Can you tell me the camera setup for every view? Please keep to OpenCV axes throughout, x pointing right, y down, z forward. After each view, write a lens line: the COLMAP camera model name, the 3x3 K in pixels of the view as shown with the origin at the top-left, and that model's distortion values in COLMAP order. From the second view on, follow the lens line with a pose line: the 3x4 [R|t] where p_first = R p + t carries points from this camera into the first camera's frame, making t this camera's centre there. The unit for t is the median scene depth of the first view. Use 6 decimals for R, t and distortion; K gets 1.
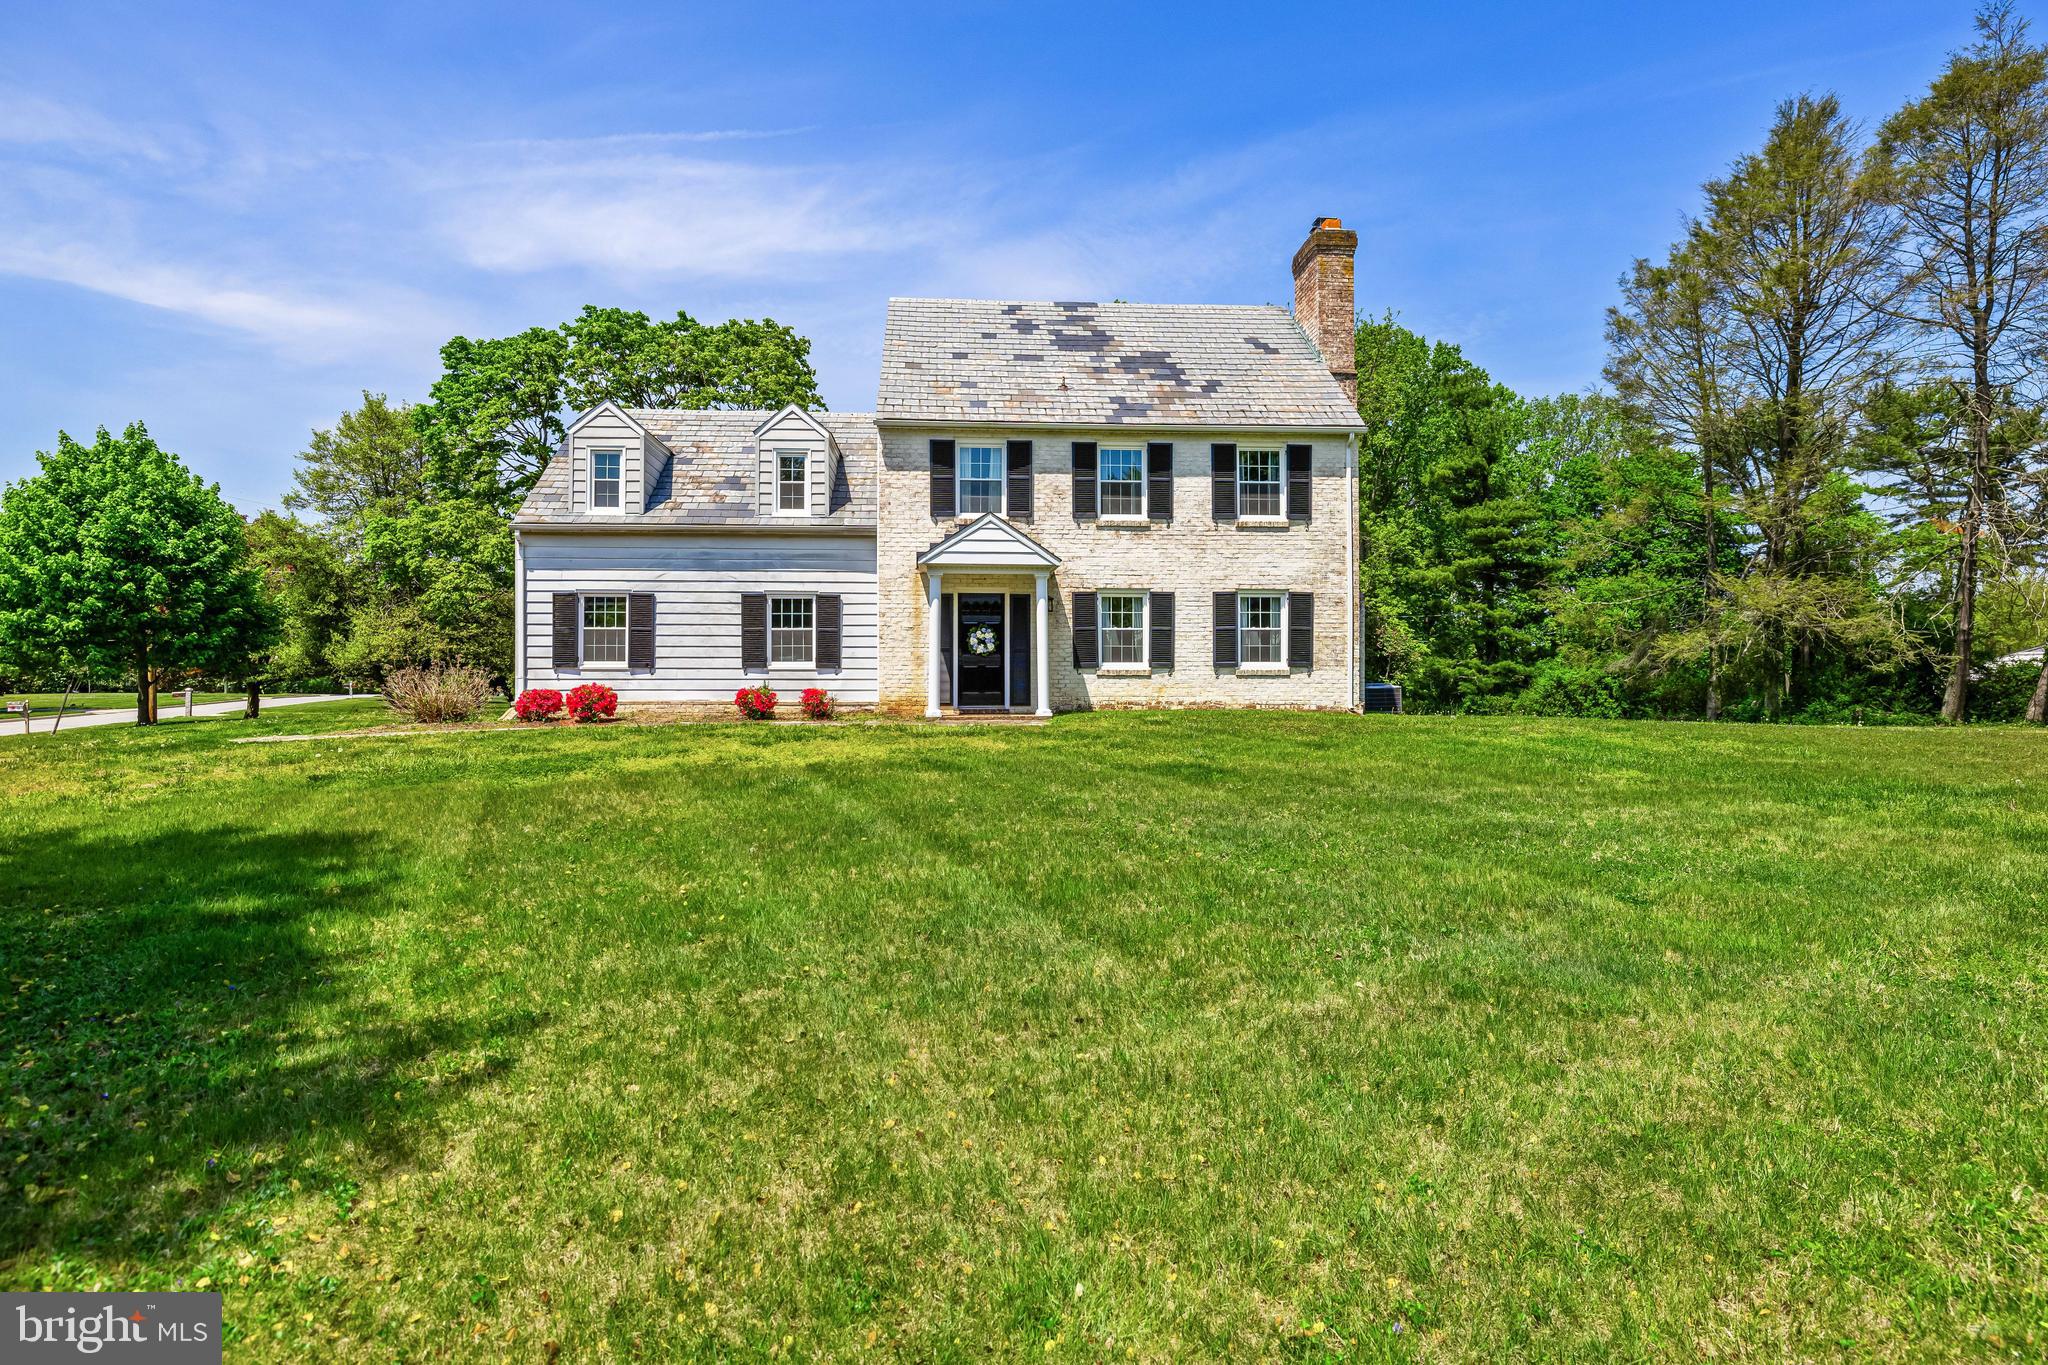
lens RADIAL K [[1052.0, 0, 1024.0], [0, 1052.0, 682.5], [0, 0, 1]] dist [-0.001567, -0.000204]
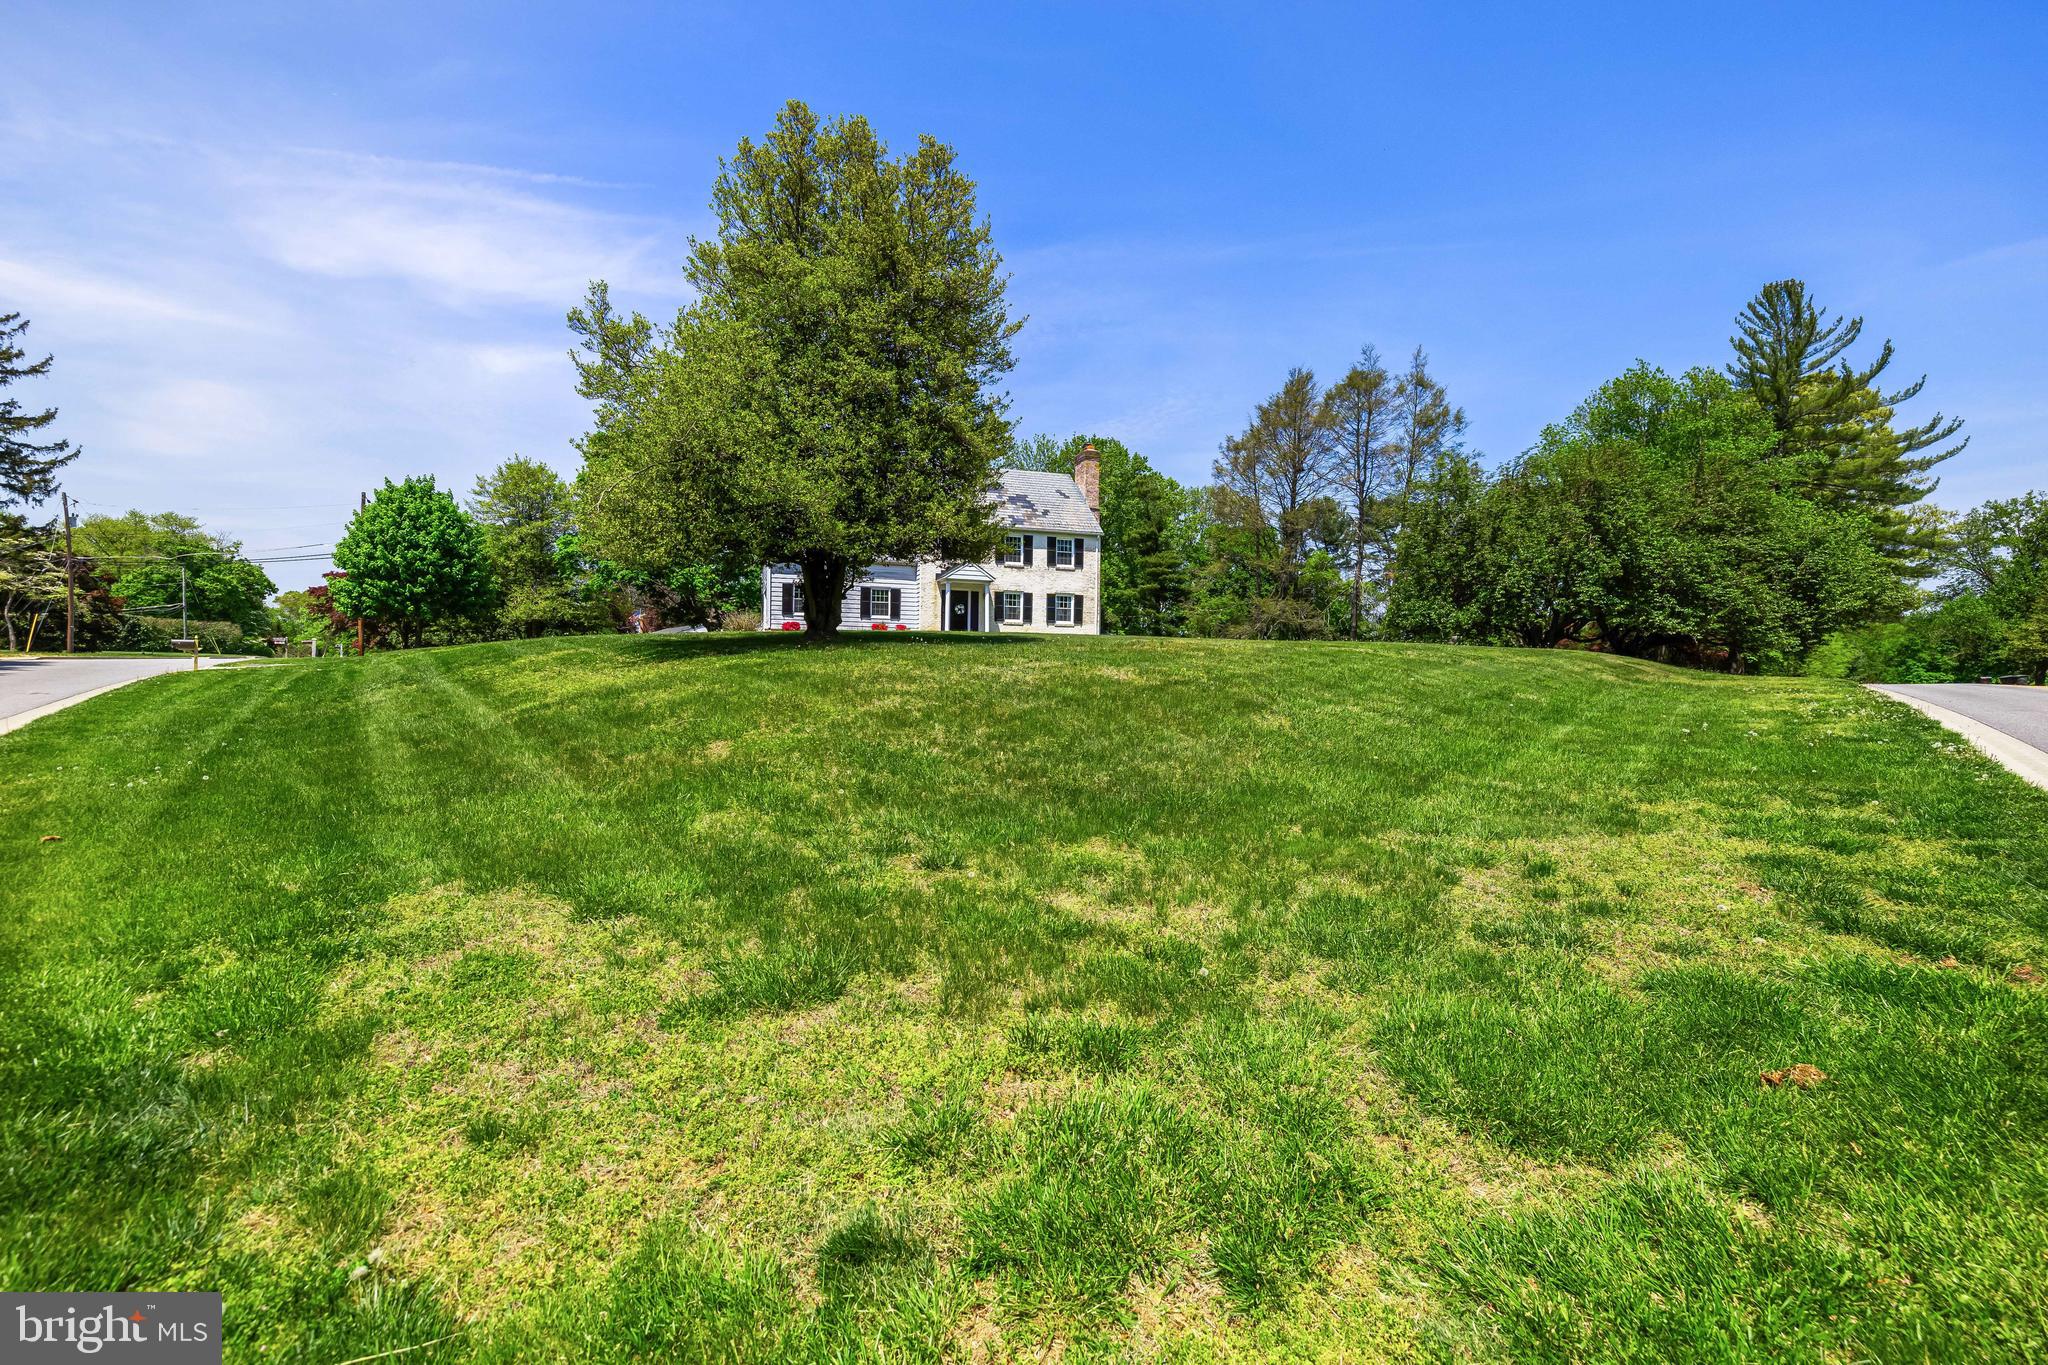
lens RADIAL K [[848.7, 0, 1024.0], [0, 848.7, 682.5], [0, 0, 1]] dist [0.000149, -0.000028]
pose [[0.969350, 0.012322, 0.245373, -0.361015], [-0.014579, 0.999866, 0.007384, 0.111334], [-0.245249, -0.010735, 0.969401, -0.954175]]
